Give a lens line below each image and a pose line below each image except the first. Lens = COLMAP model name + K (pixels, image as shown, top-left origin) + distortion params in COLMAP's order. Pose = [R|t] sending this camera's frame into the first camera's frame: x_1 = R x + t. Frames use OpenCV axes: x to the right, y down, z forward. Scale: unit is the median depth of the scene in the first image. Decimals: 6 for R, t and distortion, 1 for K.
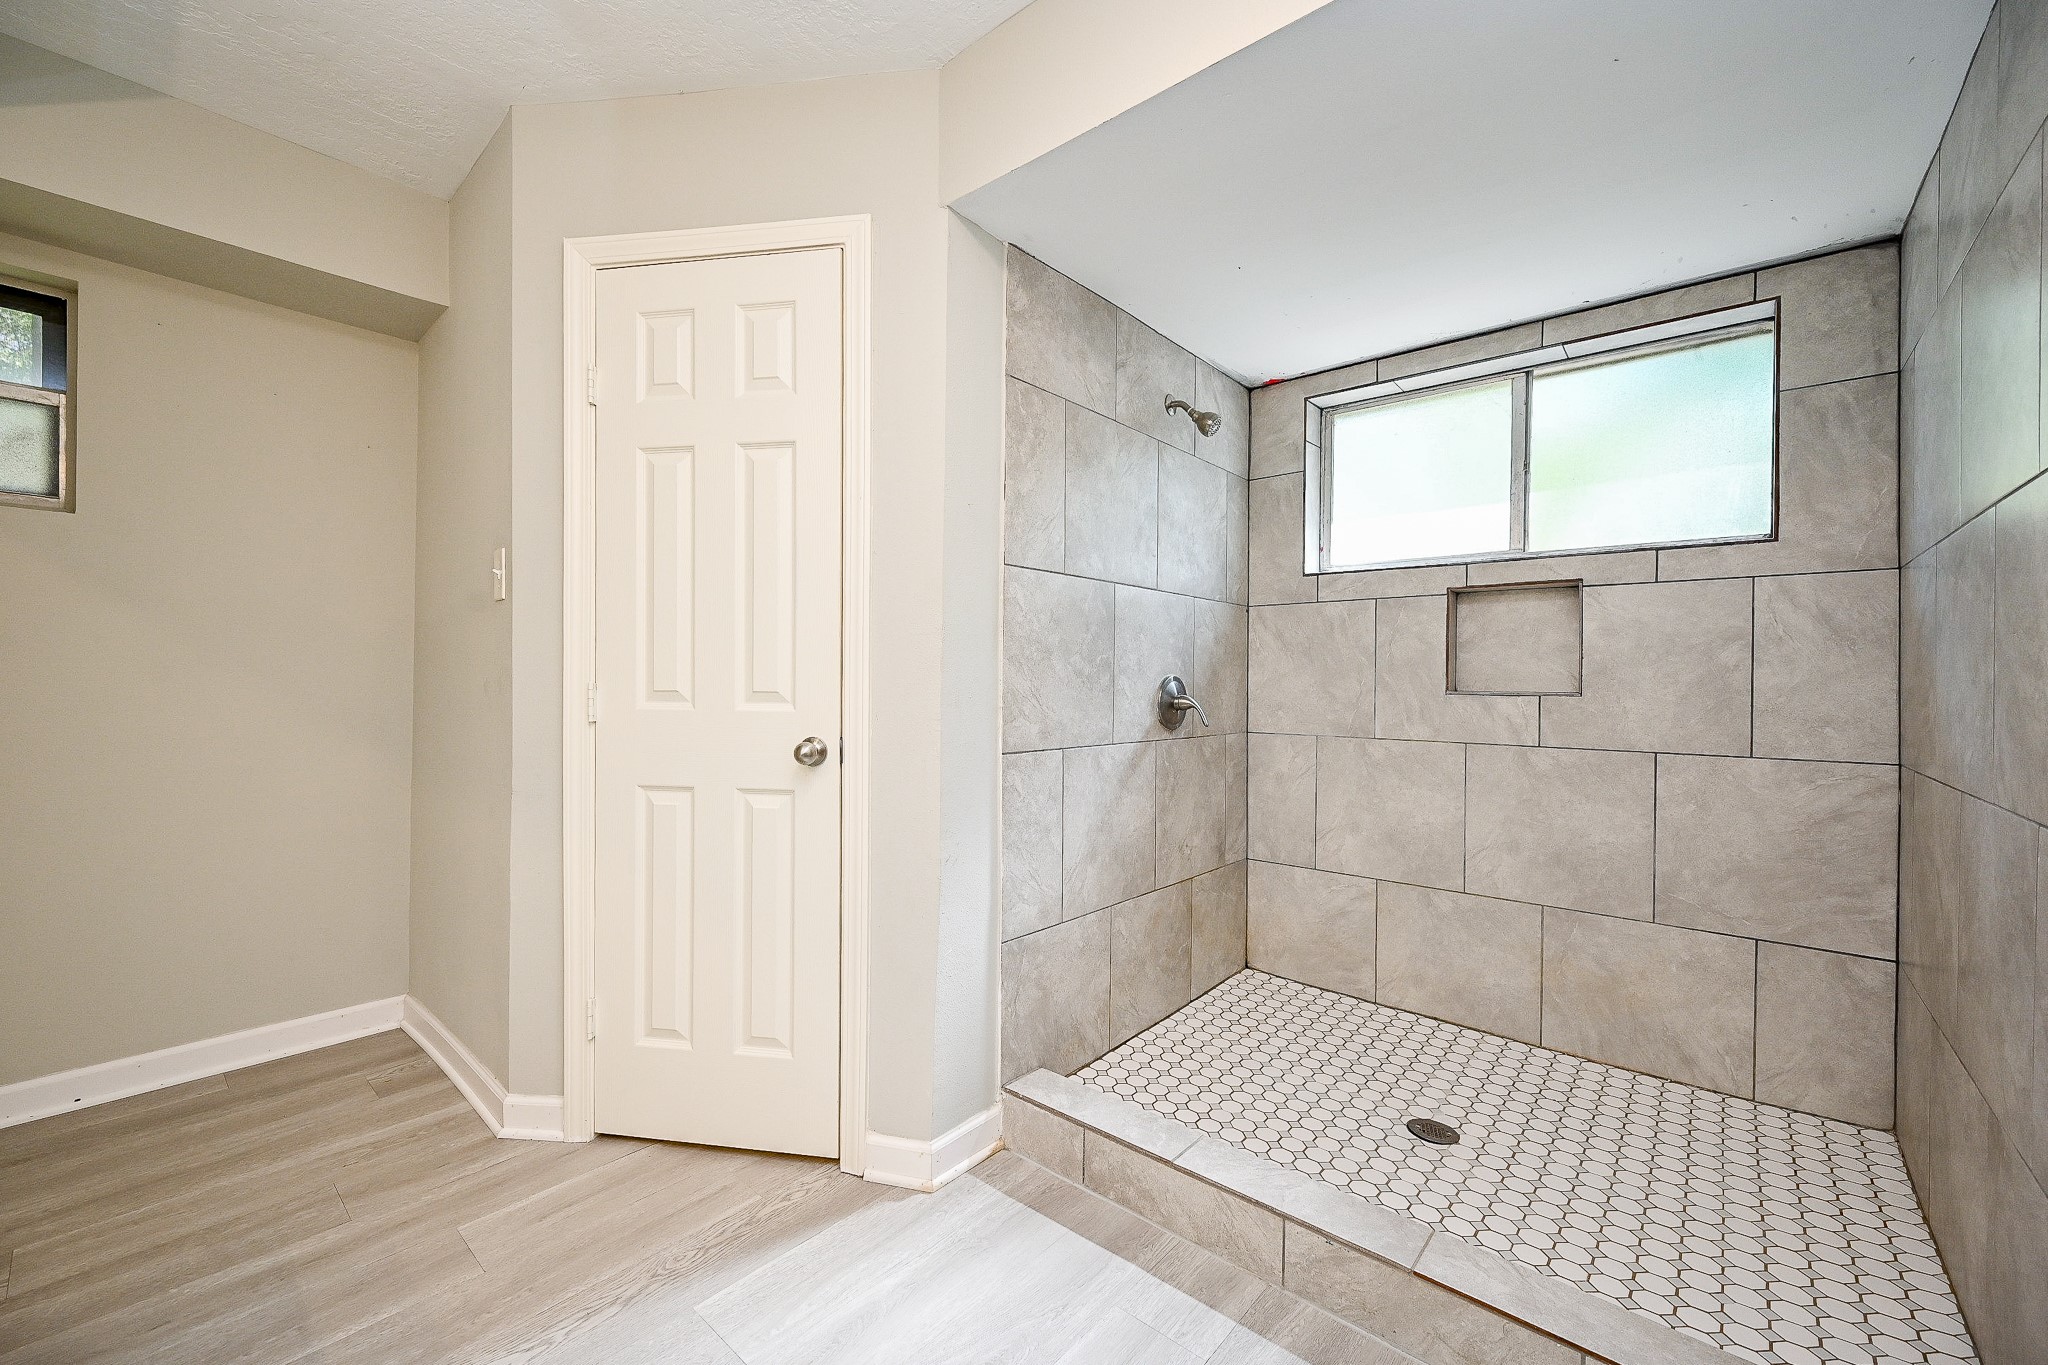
lens RADIAL K [[810.0, 0, 1015.3], [0, 810.0, 684.8], [0, 0, 1]] dist [-0.000883, -0.000258]
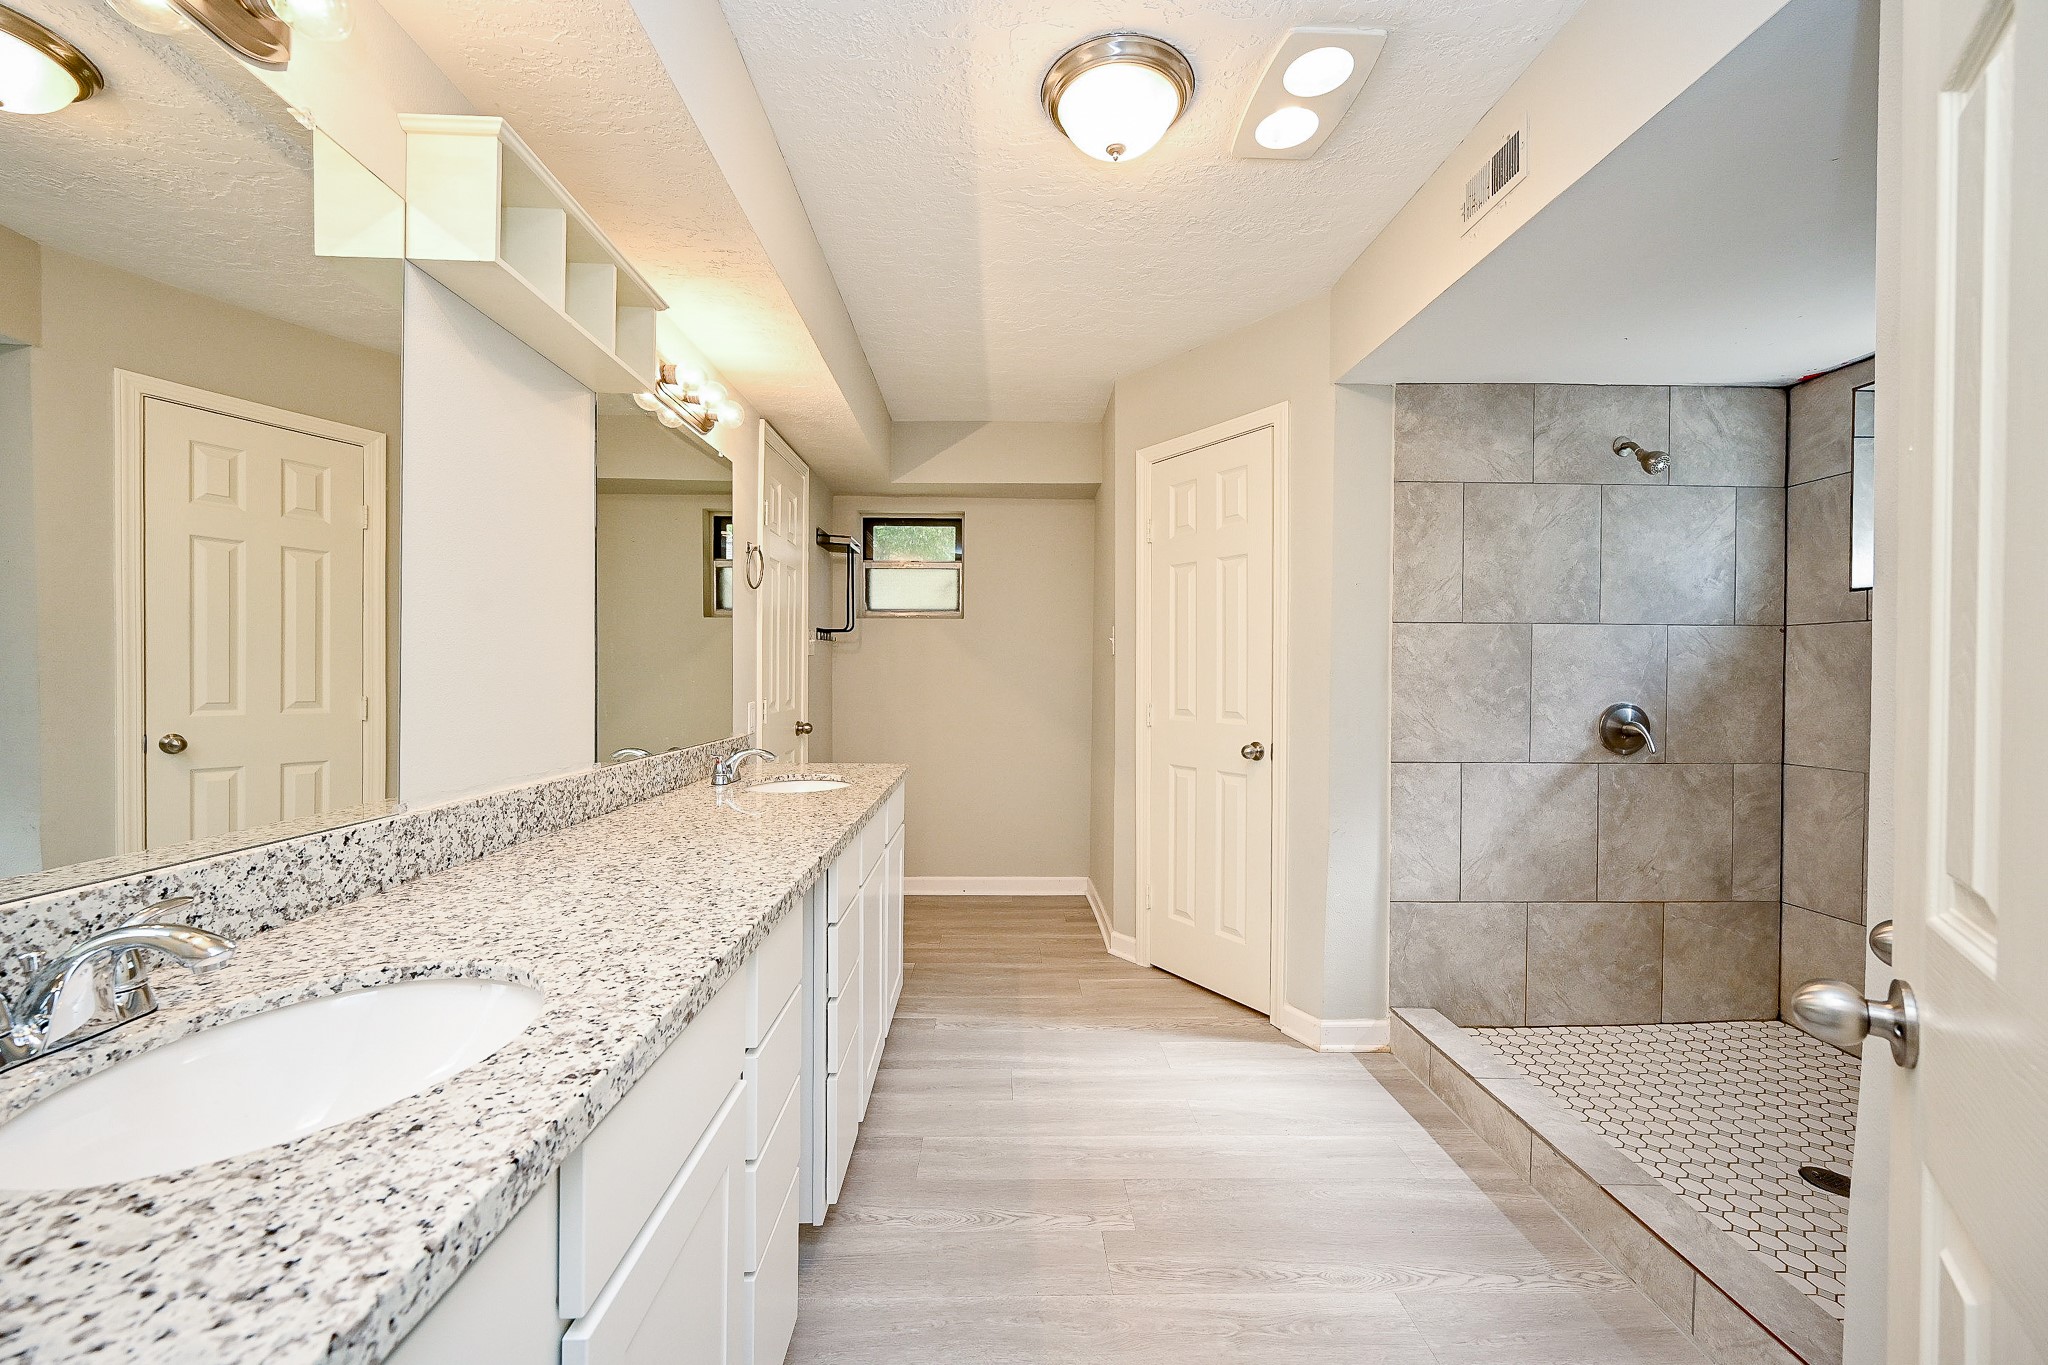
lens RADIAL K [[810.0, 0, 1021.4], [0, 810.0, 683.5], [0, 0, 1]] dist [-0.000883, -0.000258]
pose [[0.678311, 0.003509, -0.734767, 0.534927], [-0.001836, 0.999994, 0.003081, -0.047390], [0.734773, -0.000741, 0.678313, -0.357287]]
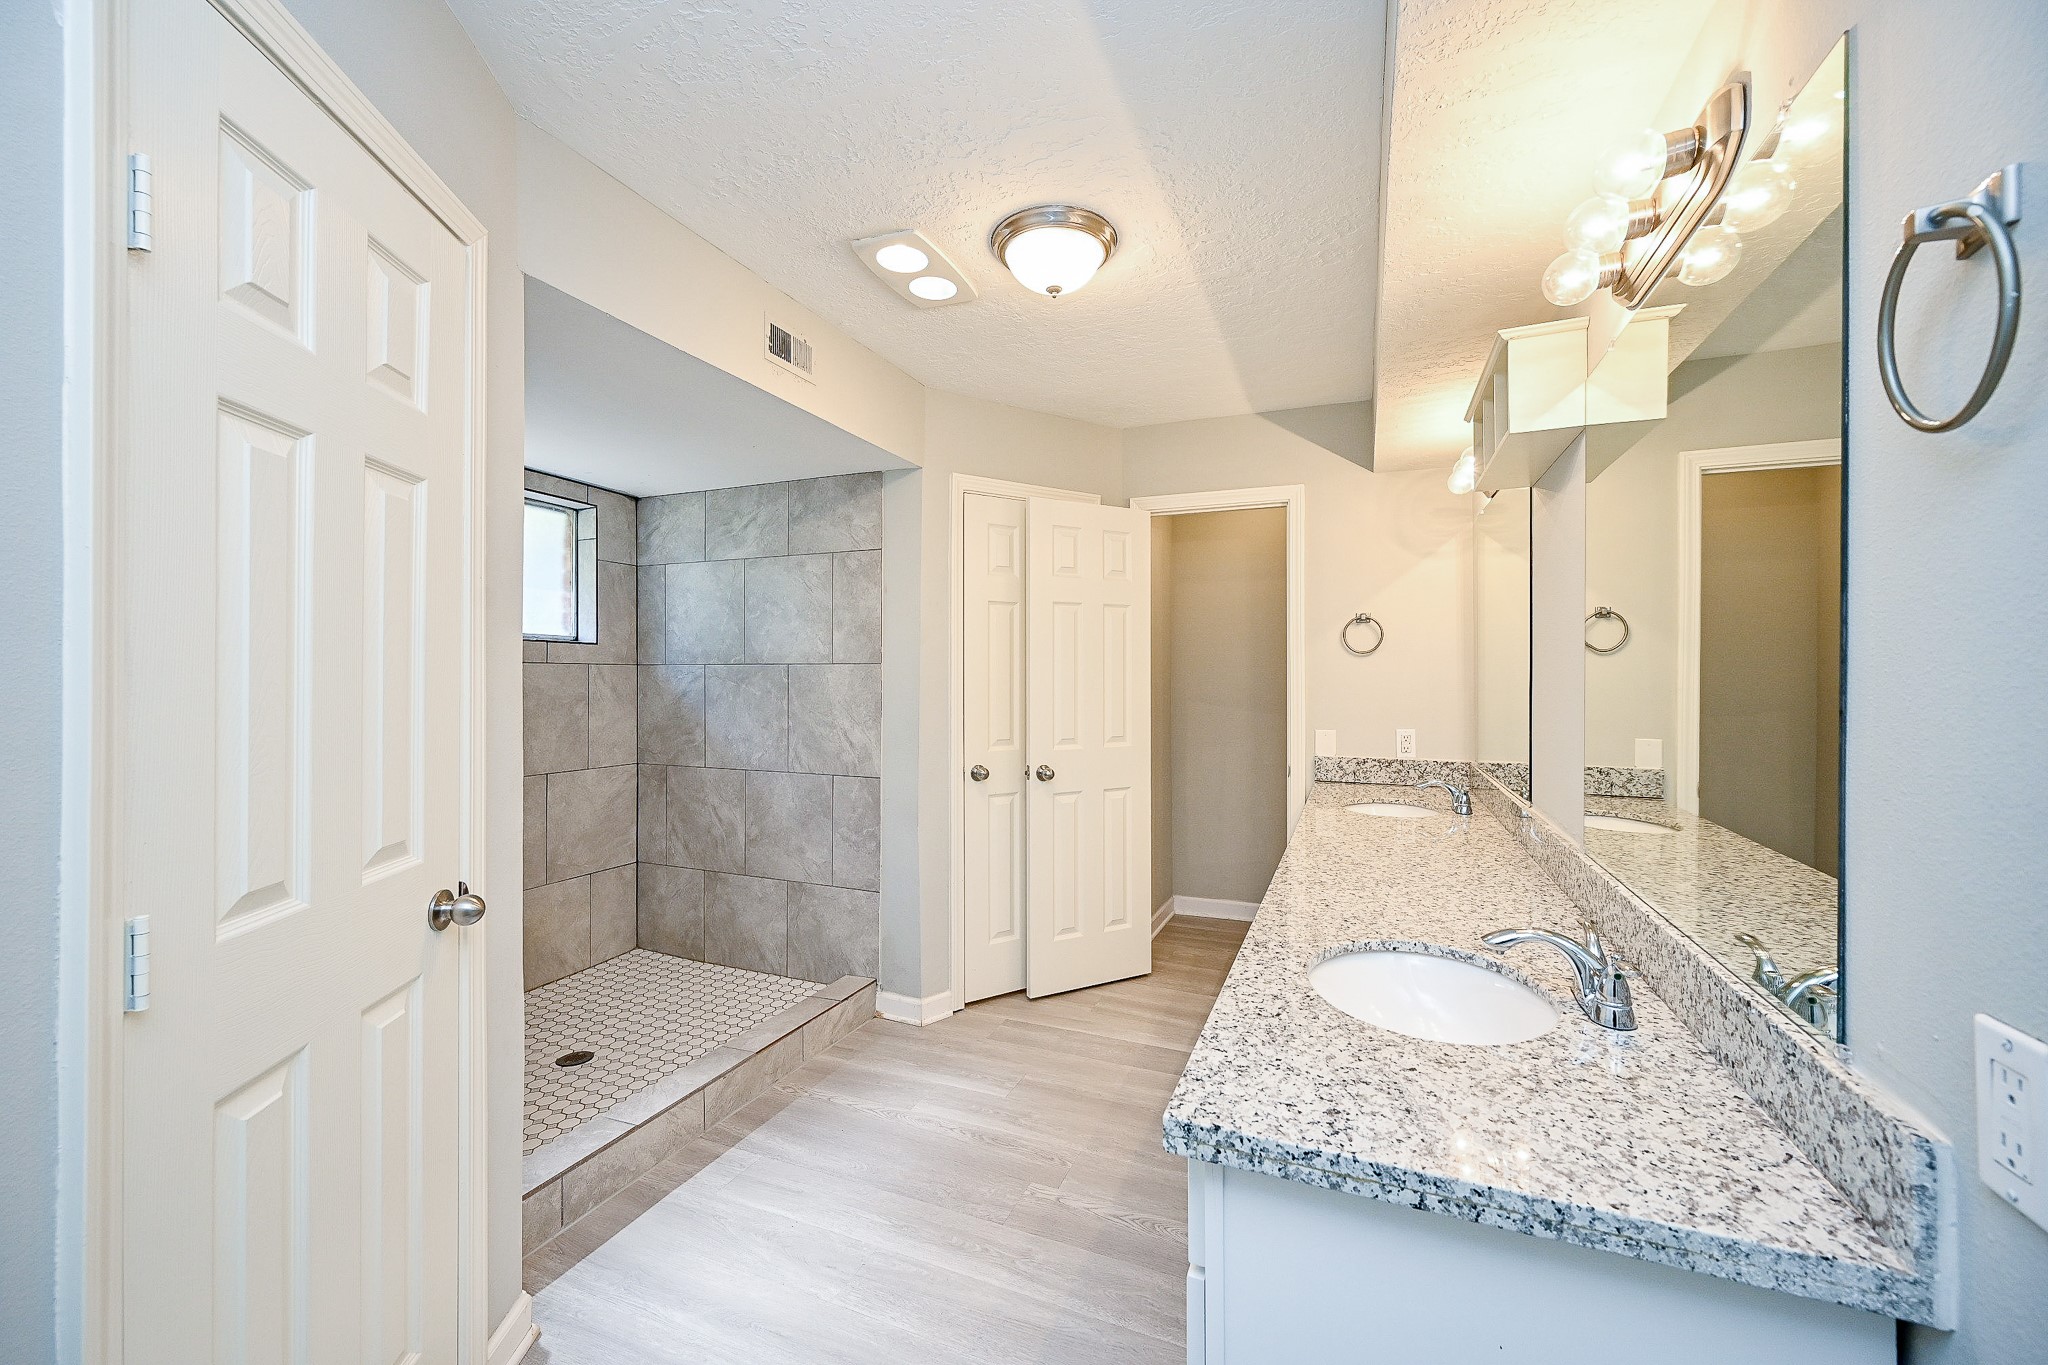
lens RADIAL K [[810.0, 0, 1024.4], [0, 810.0, 674.5], [0, 0, 1]] dist [-0.000883, -0.000258]
pose [[-0.316328, -0.005895, 0.948631, -1.009137], [-0.003623, 0.999981, 0.005006, -0.122039], [-0.948643, -0.001853, -0.316344, 0.664035]]
